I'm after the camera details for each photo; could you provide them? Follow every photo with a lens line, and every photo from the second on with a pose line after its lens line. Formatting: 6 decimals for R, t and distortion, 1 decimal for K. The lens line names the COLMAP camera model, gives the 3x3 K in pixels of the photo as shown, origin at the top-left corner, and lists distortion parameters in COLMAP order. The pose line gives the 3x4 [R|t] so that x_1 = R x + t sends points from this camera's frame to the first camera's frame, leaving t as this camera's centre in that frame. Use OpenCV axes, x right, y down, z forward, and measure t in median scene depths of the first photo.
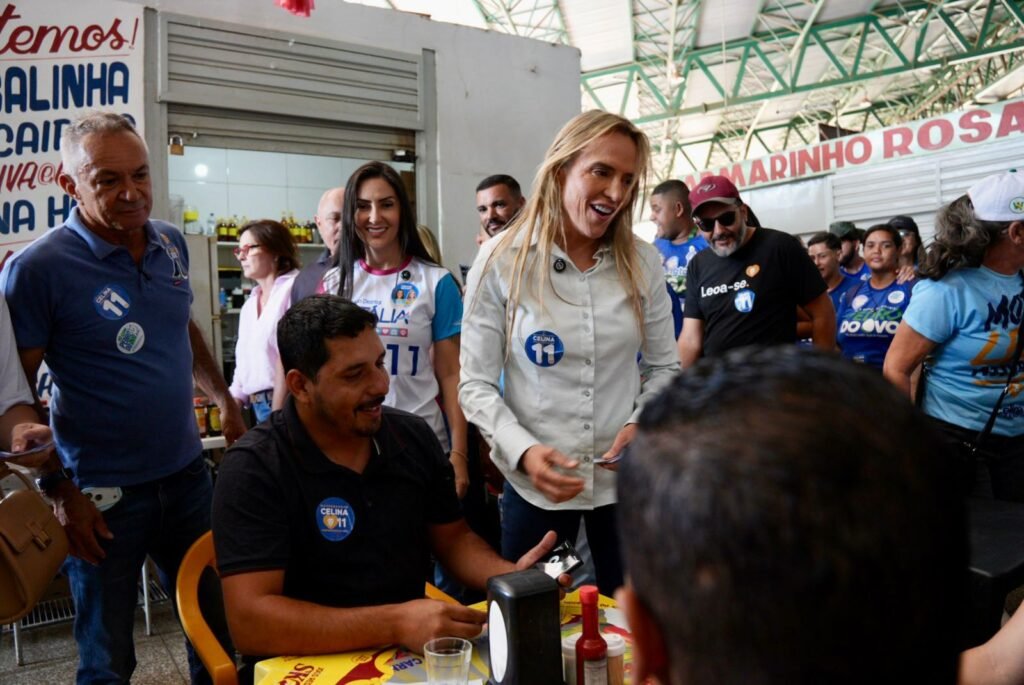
lens RADIAL K [[771.6, 0, 498.6], [0, 771.6, 344.9], [0, 0, 1]] dist [-0.133300, 0.095574]
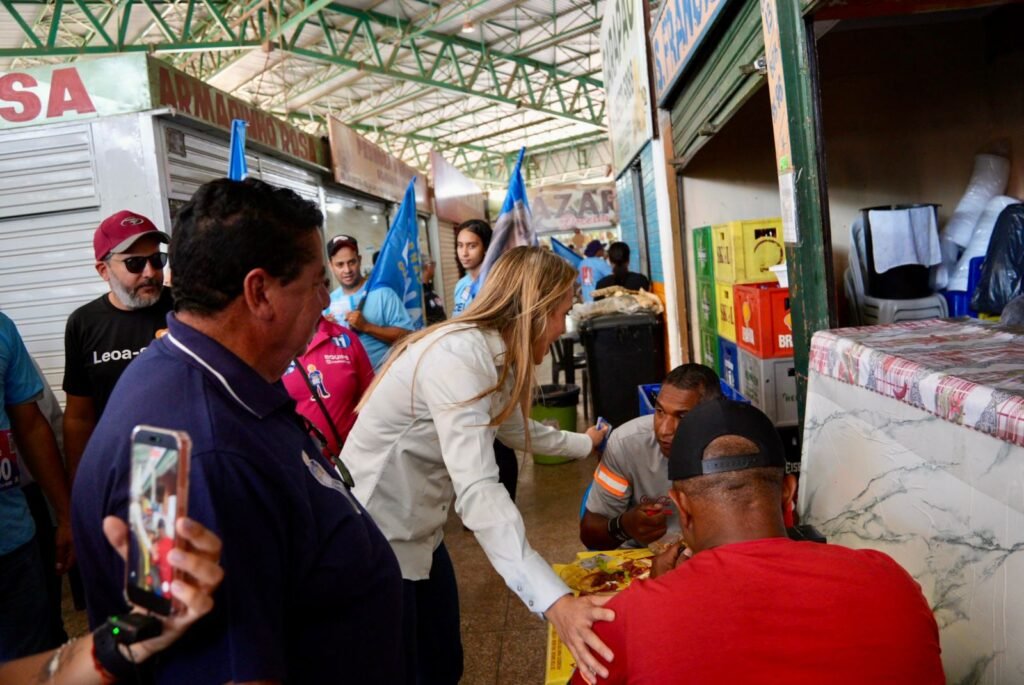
lens RADIAL K [[771.6, 0, 498.6], [0, 771.6, 344.9], [0, 0, 1]] dist [-0.133300, 0.095574]
pose [[0.622405, -0.099460, 0.776350, 0.099123], [0.088935, 0.994456, 0.056102, -0.018479], [-0.777626, 0.034127, 0.627800, 0.064253]]
